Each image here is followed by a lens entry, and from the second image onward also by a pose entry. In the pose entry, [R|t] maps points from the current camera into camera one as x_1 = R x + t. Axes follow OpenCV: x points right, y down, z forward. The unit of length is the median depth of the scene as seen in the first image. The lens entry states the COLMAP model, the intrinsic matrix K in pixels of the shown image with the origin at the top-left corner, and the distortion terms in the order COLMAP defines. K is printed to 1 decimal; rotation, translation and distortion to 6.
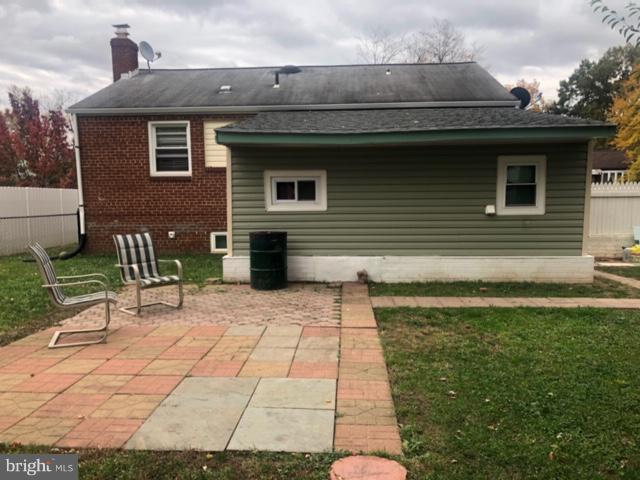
lens RADIAL K [[535.4, 0, 320.0], [0, 535.4, 240.0], [0, 0, 1]] dist [0.037313, -0.069654]
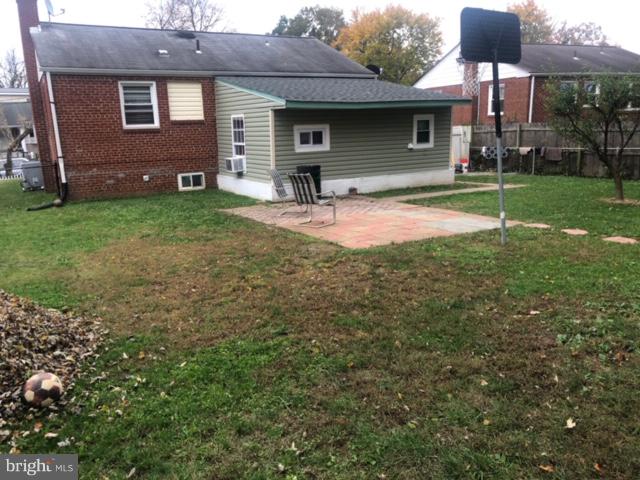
lens RADIAL K [[535.4, 0, 320.0], [0, 535.4, 240.0], [0, 0, 1]] dist [0.037313, -0.069654]
pose [[0.840013, -0.128716, 0.527078, -0.608449], [0.072522, 0.989372, 0.126032, 0.003491], [-0.537698, -0.067644, 0.840420, -0.227094]]
